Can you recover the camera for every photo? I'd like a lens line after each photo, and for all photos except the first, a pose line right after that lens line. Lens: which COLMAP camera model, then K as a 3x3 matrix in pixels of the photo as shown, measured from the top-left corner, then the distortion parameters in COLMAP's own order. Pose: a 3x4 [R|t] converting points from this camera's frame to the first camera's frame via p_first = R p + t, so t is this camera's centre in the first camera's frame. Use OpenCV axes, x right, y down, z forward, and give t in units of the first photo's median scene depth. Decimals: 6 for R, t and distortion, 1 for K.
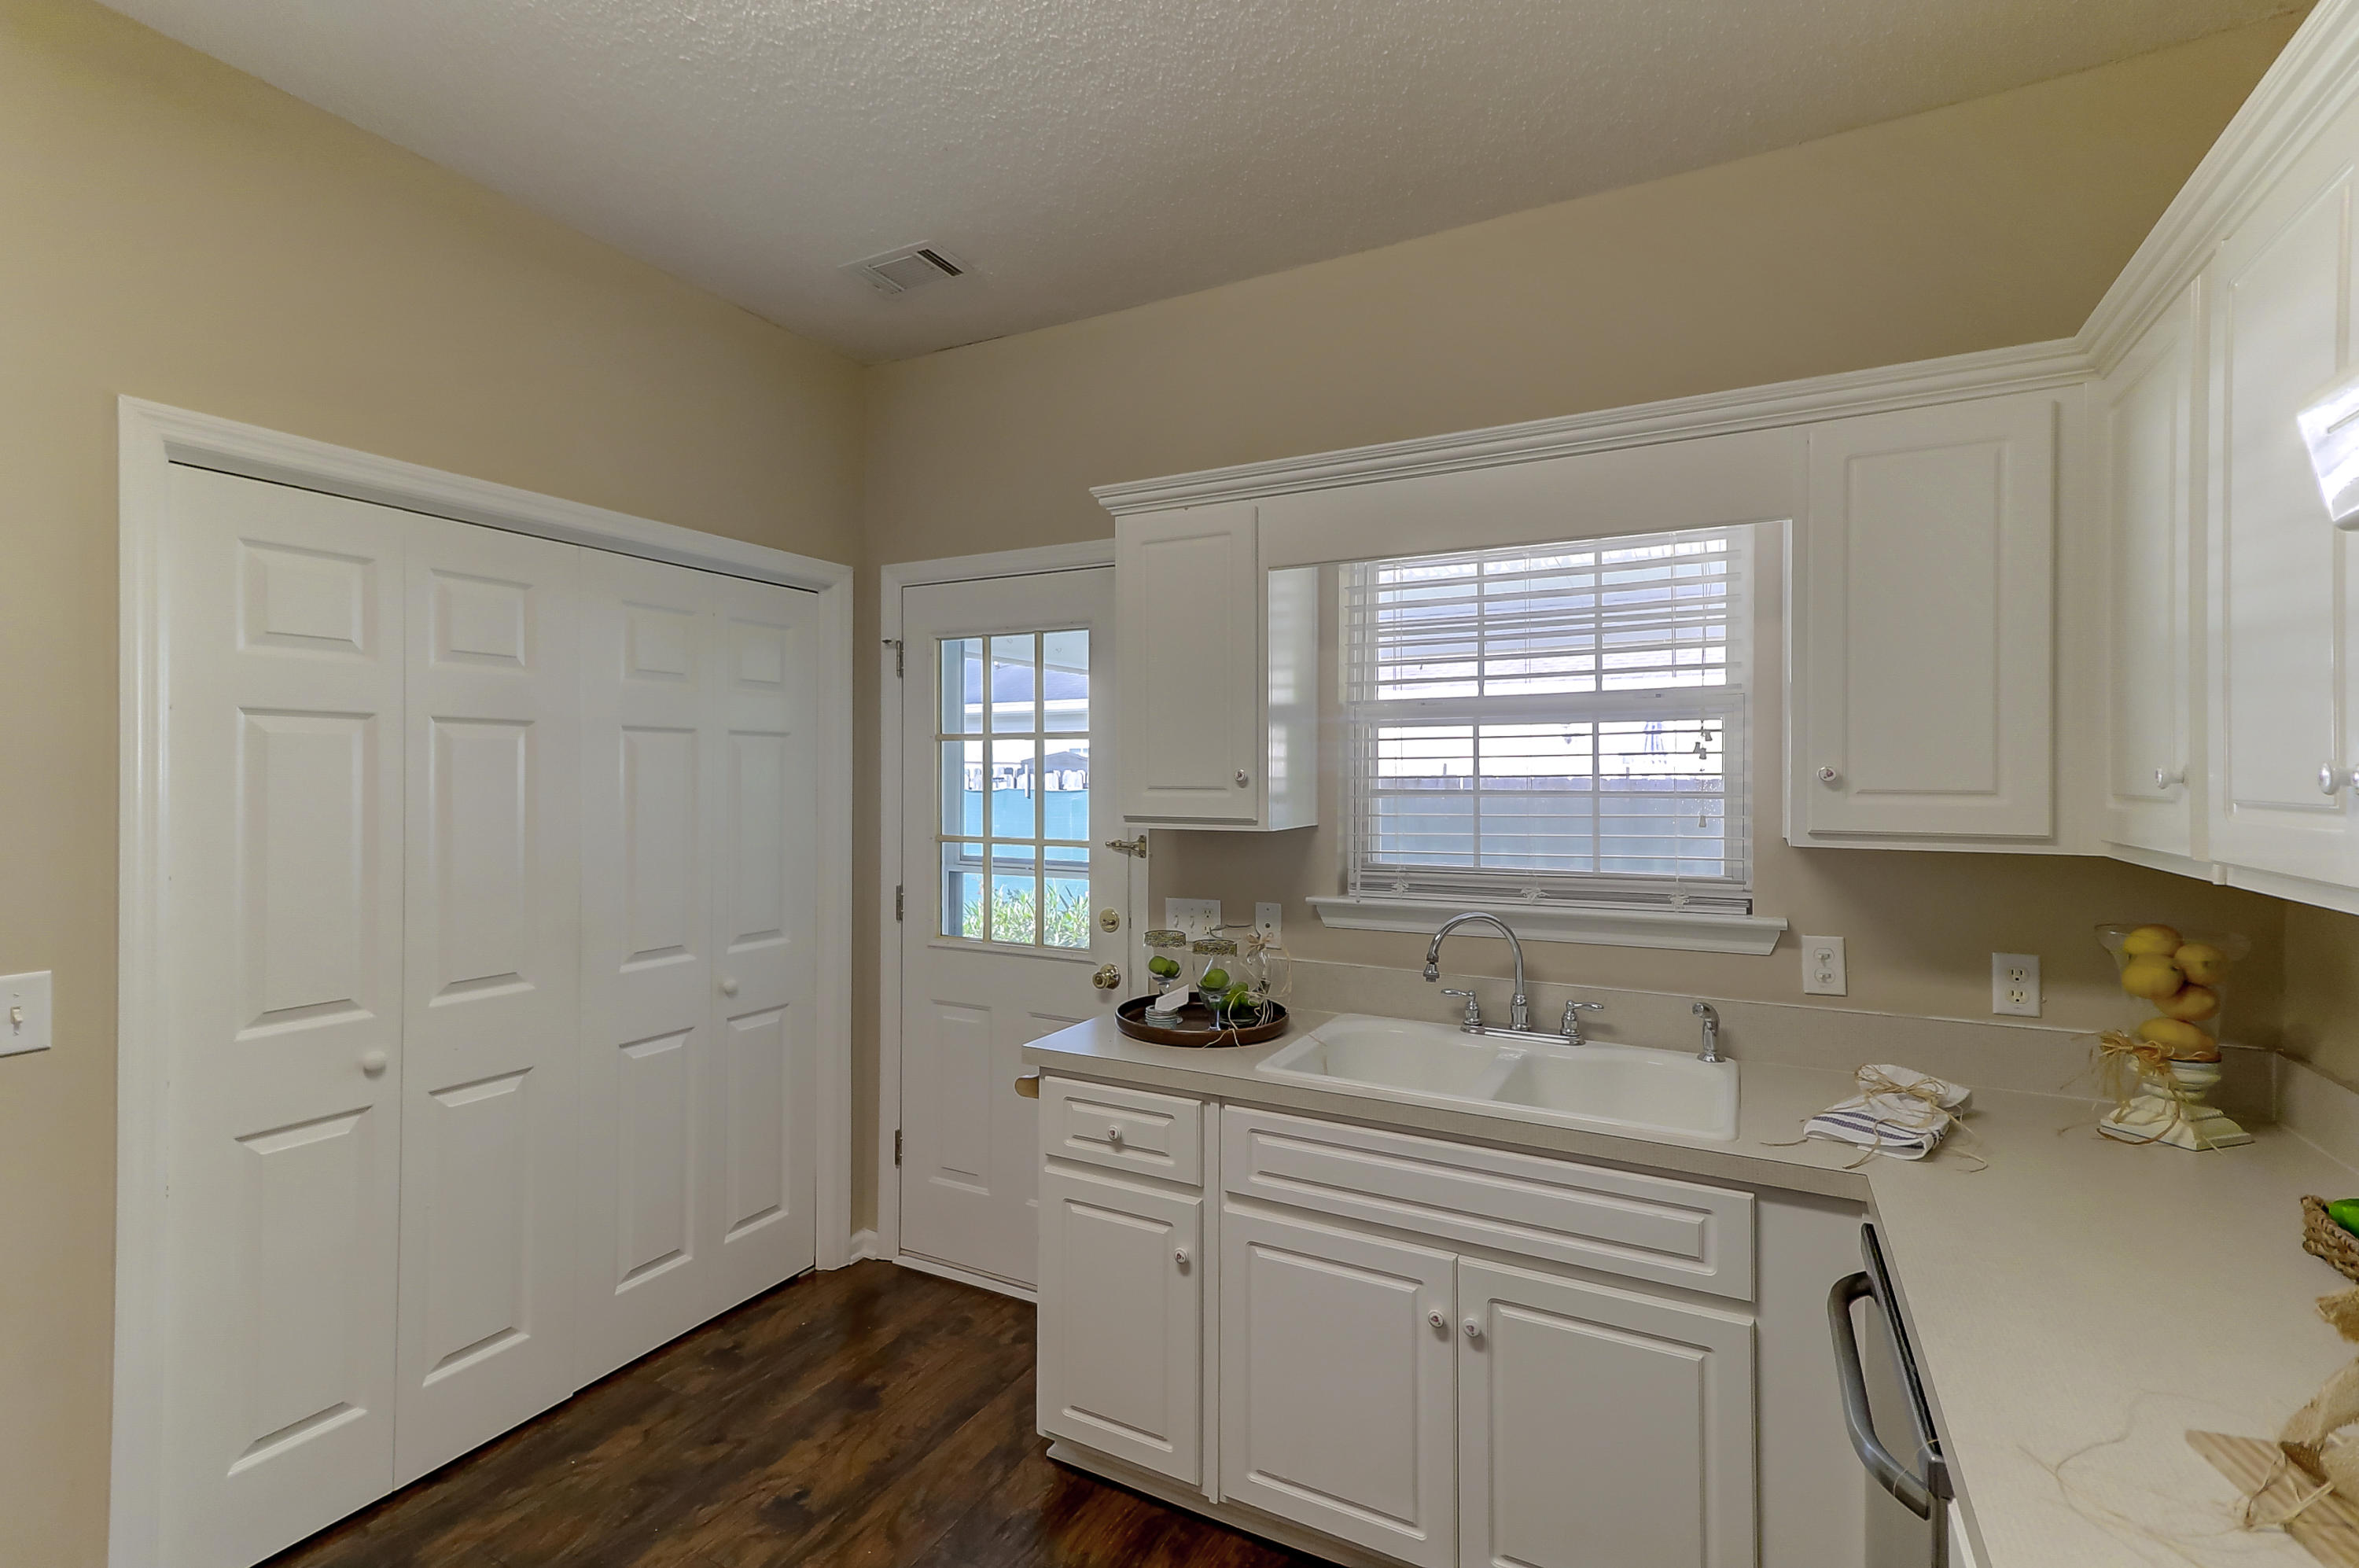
lens RADIAL K [[1072.2, 0, 1169.6], [0, 1072.2, 780.4], [0, 0, 1]] dist [0.026657, -0.009254]
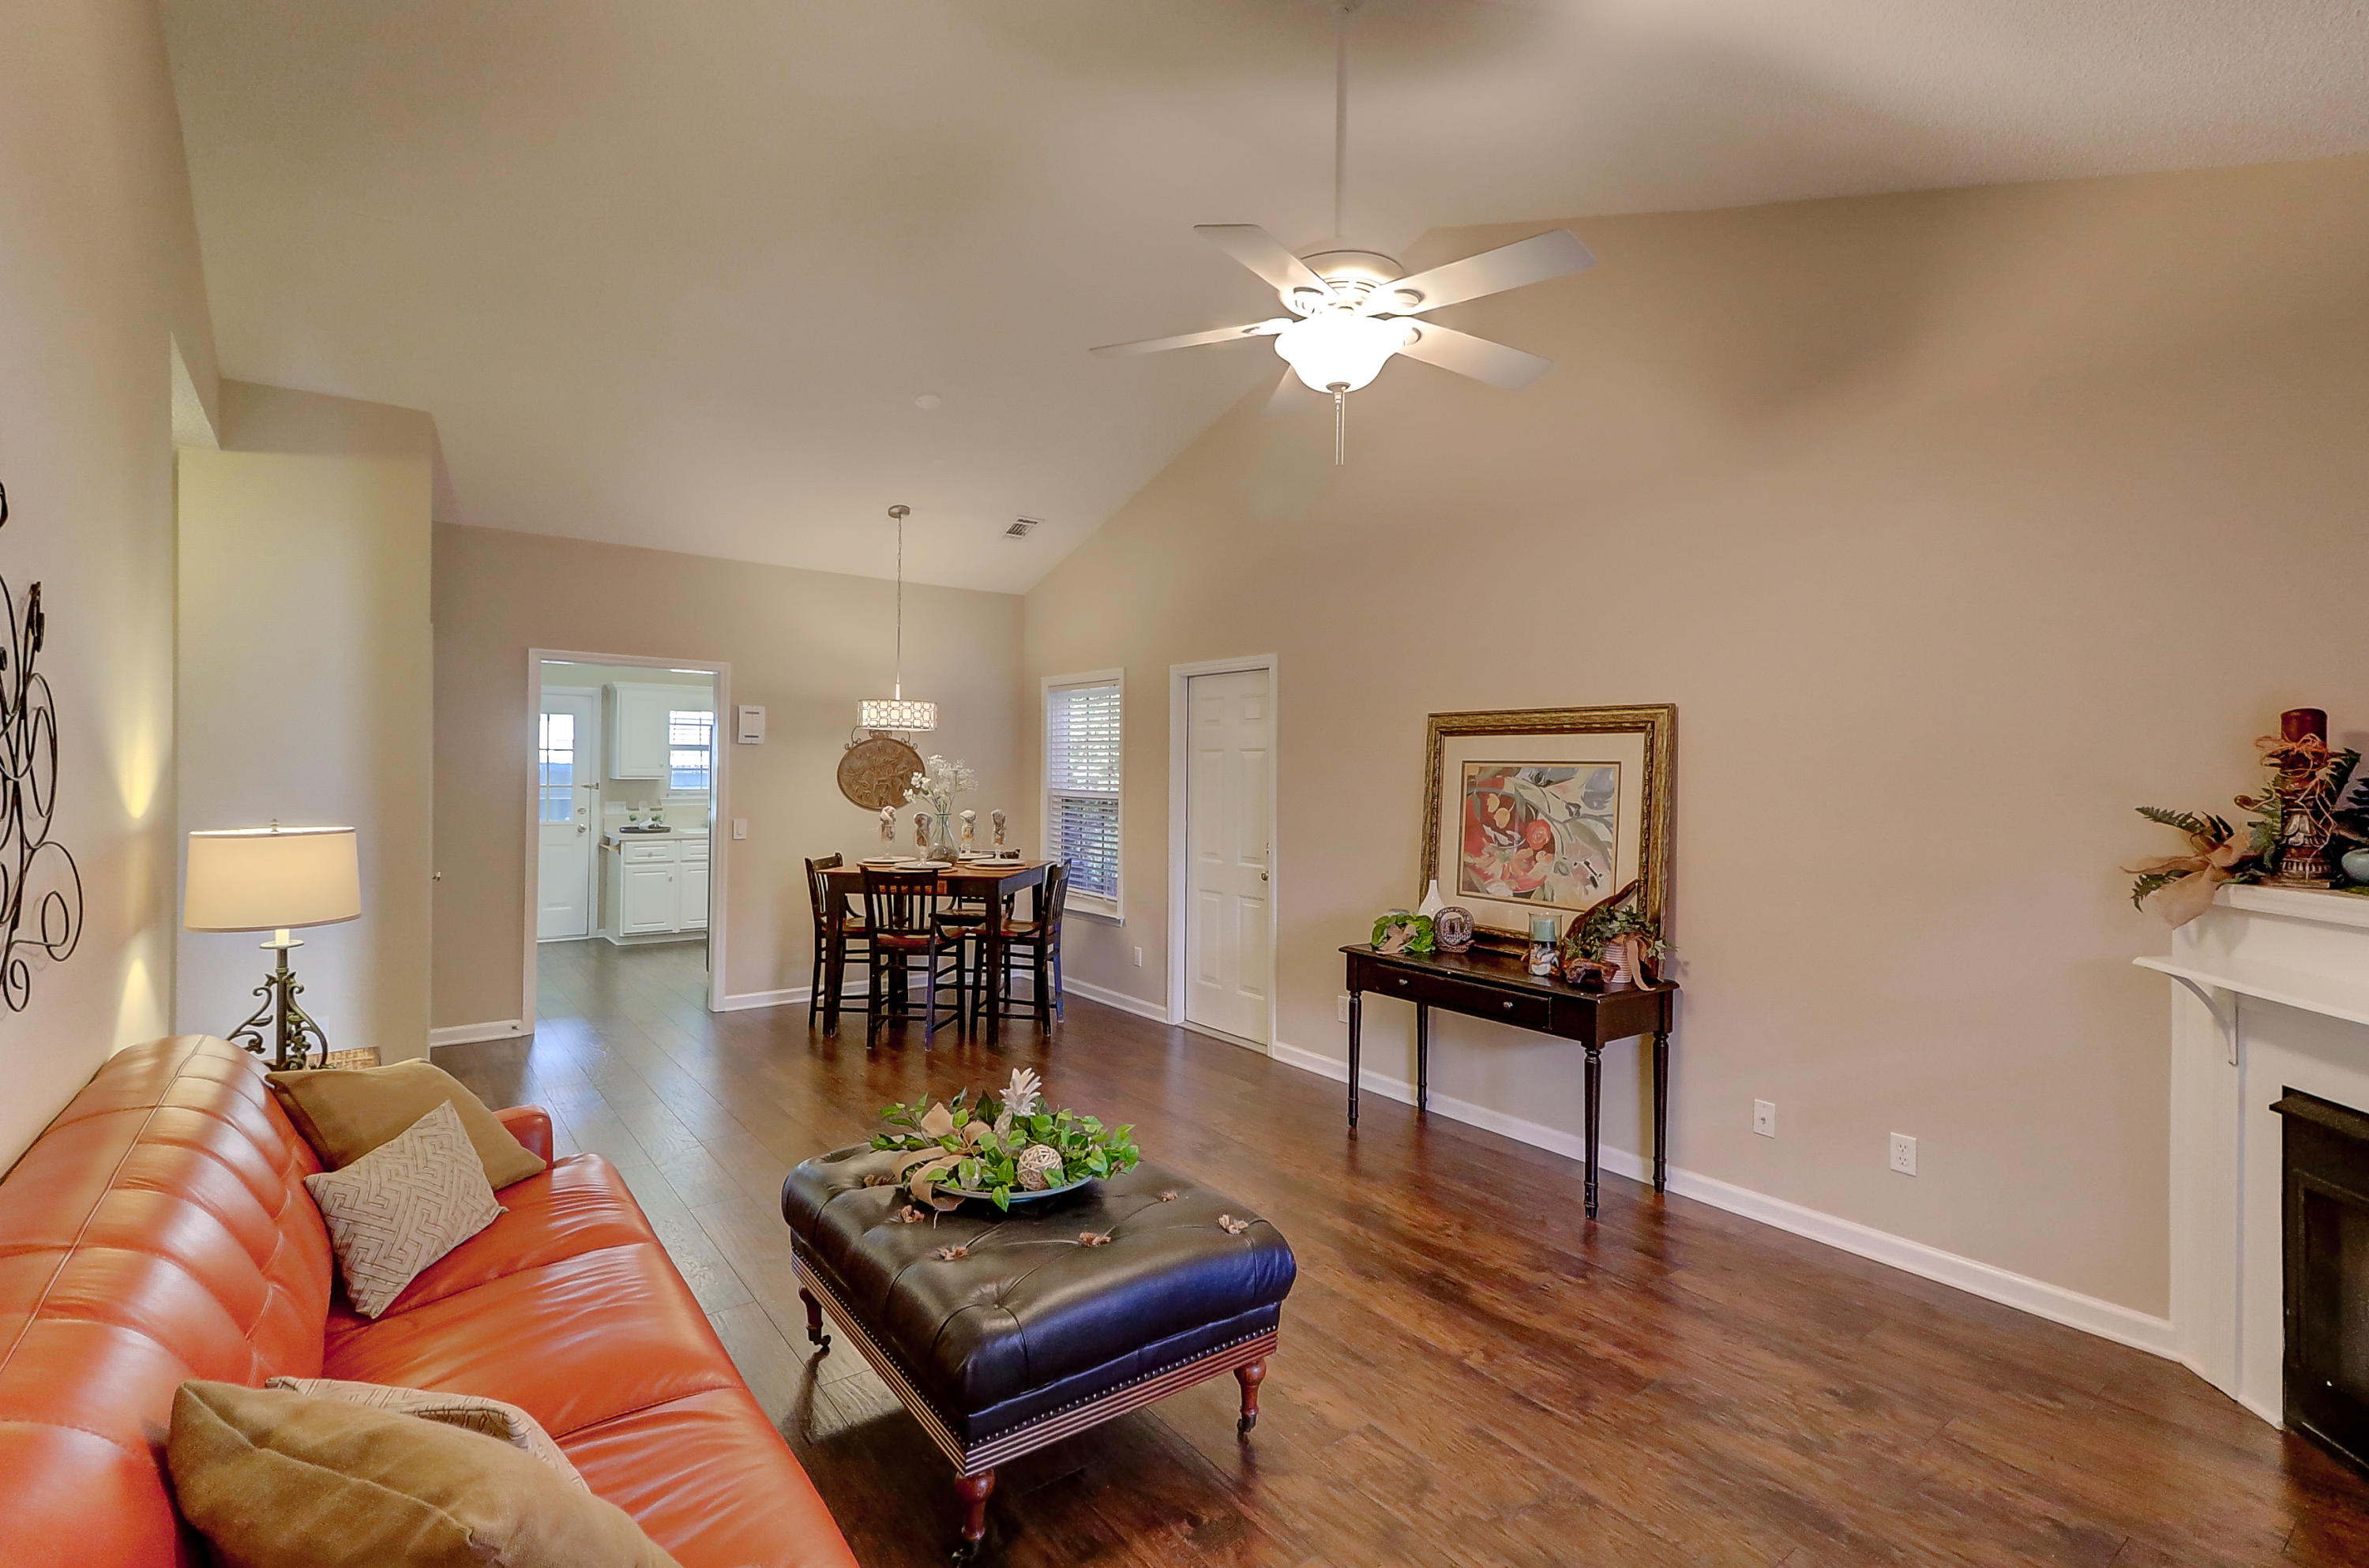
lens RADIAL K [[1076.6, 0, 1177.1], [0, 1076.6, 768.4], [0, 0, 1]] dist [0.026657, -0.009254]
pose [[0.416437, 0.004048, 0.909156, -2.574022], [-0.005145, 0.999985, -0.002095, 0.008406], [-0.909150, -0.003805, 0.416452, -2.196012]]
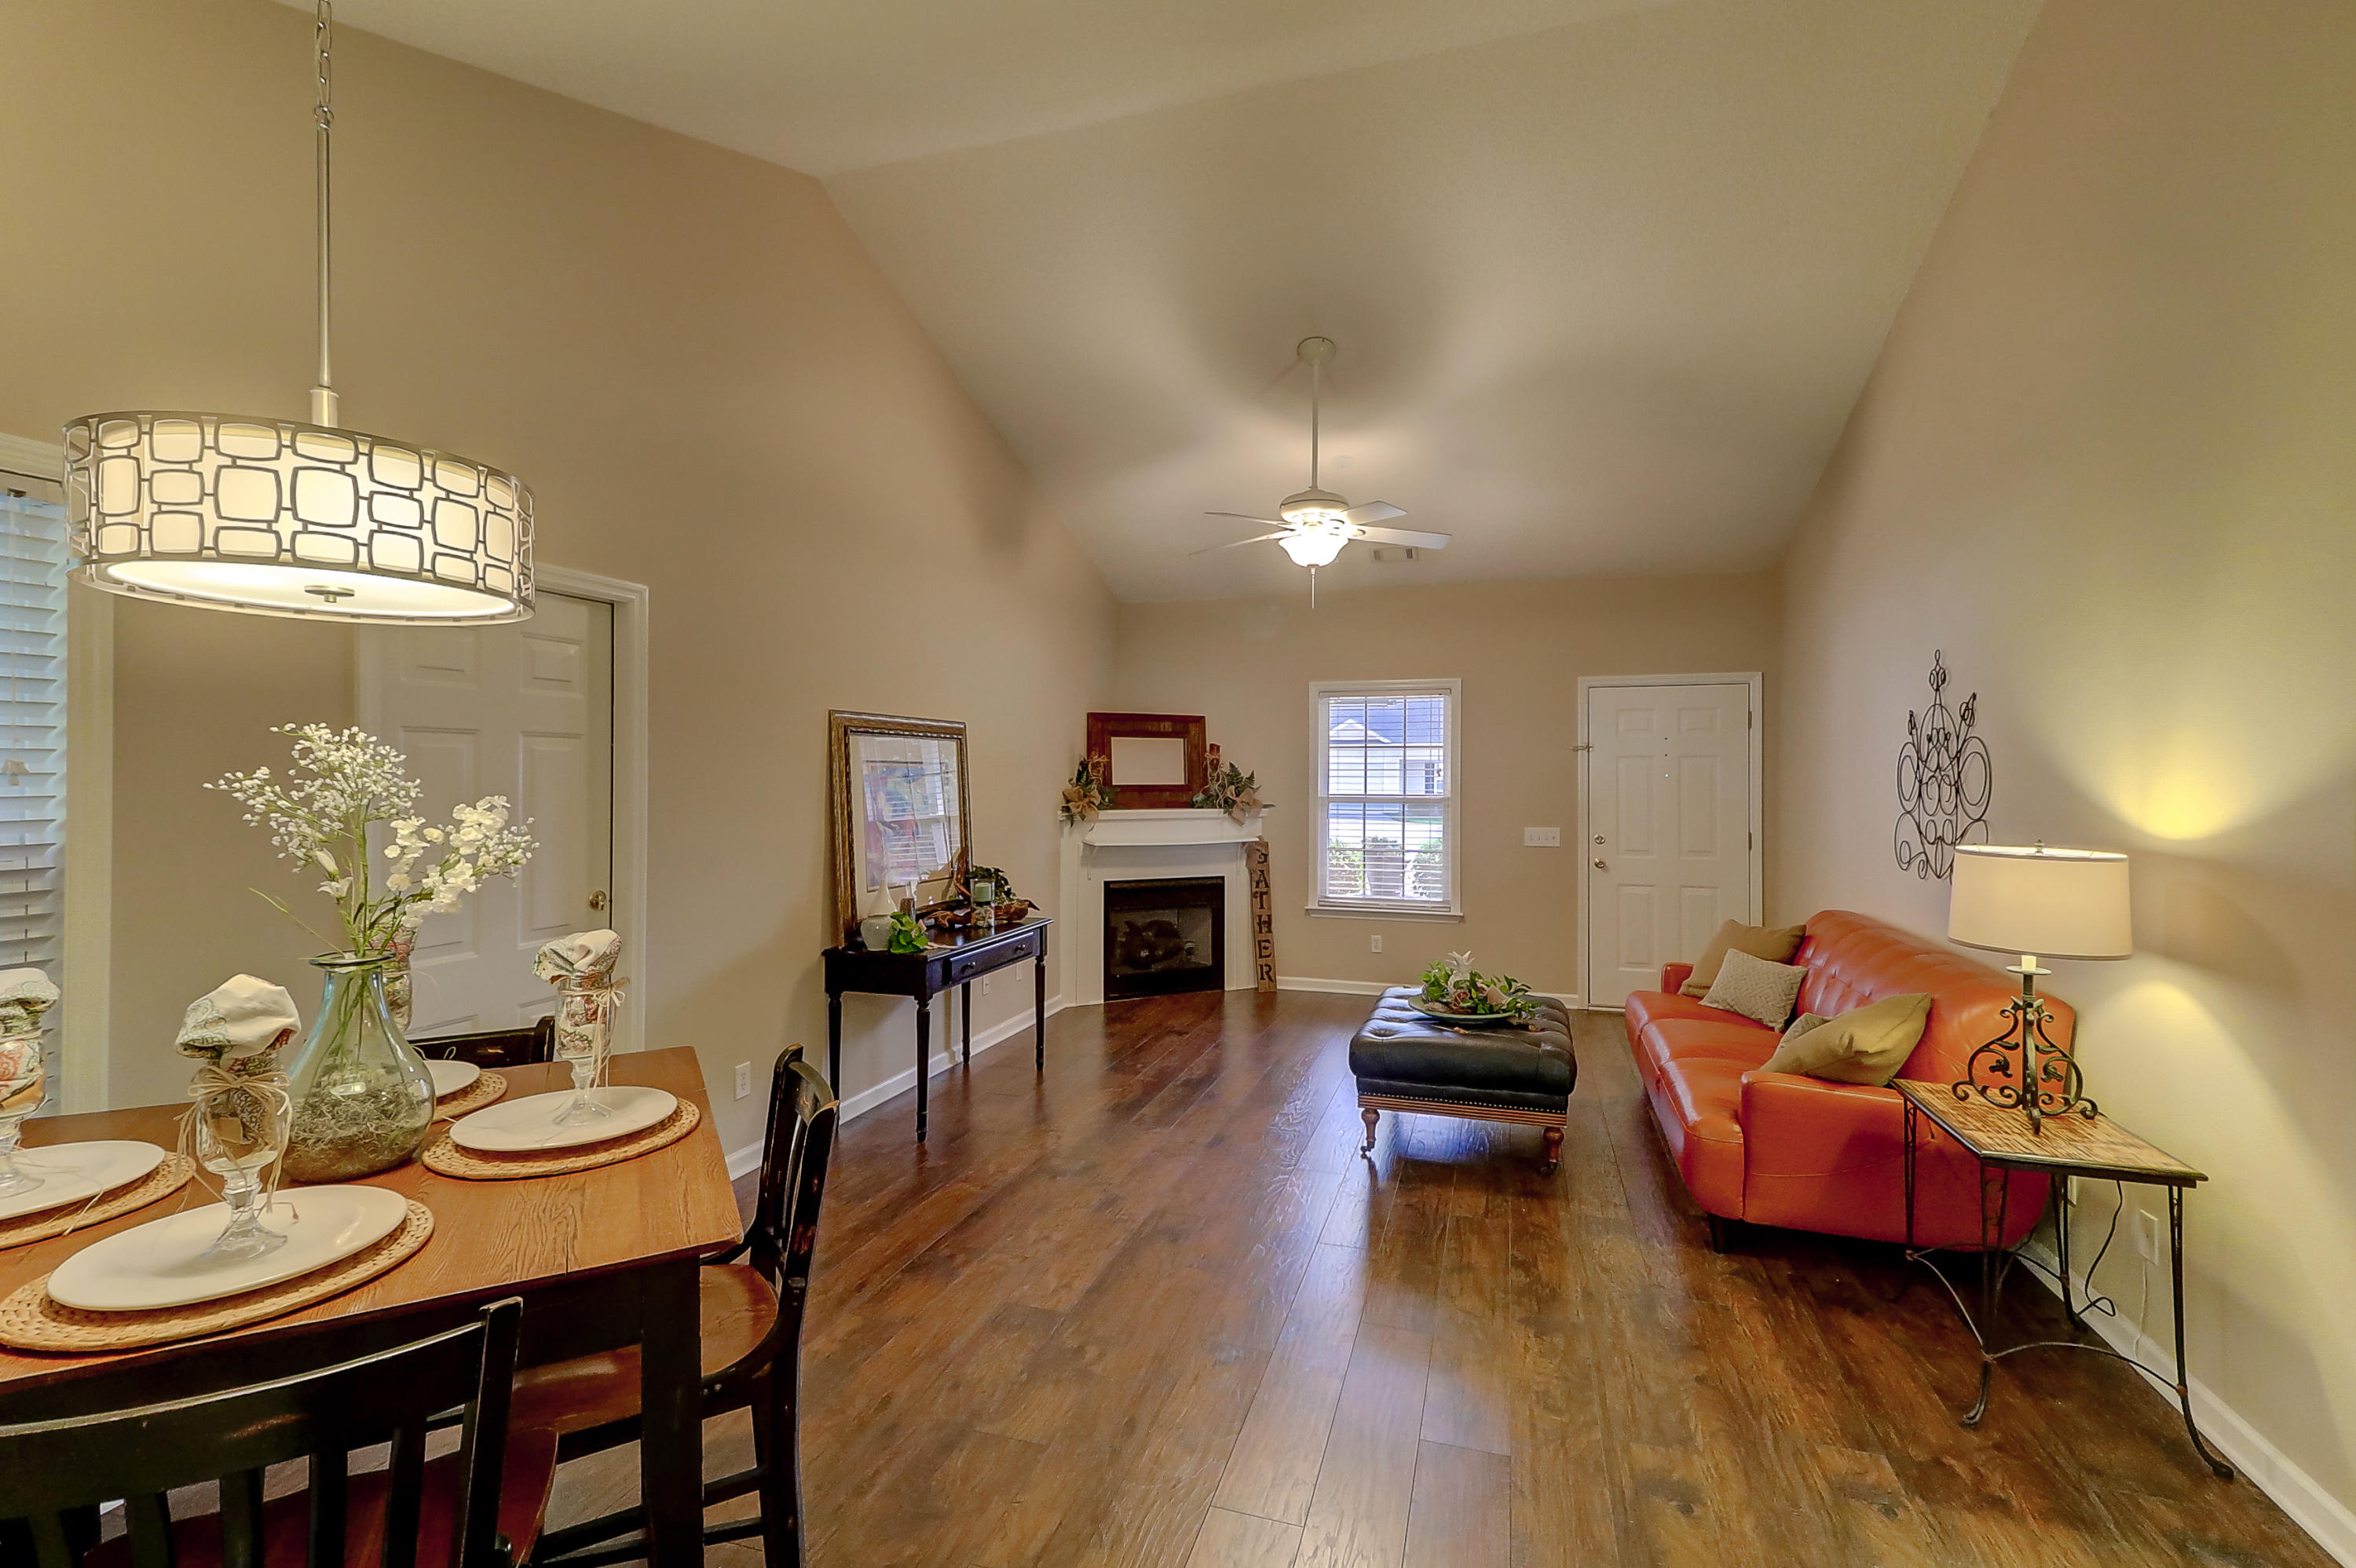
lens RADIAL K [[1070.7, 0, 1163.9], [0, 1070.7, 760.7], [0, 0, 1]] dist [0.026657, -0.009254]
pose [[-0.984317, -0.006272, -0.176295, -0.840656], [-0.005241, 0.999966, -0.006313, 0.000034], [0.176329, -0.005290, -0.984317, 0.106468]]
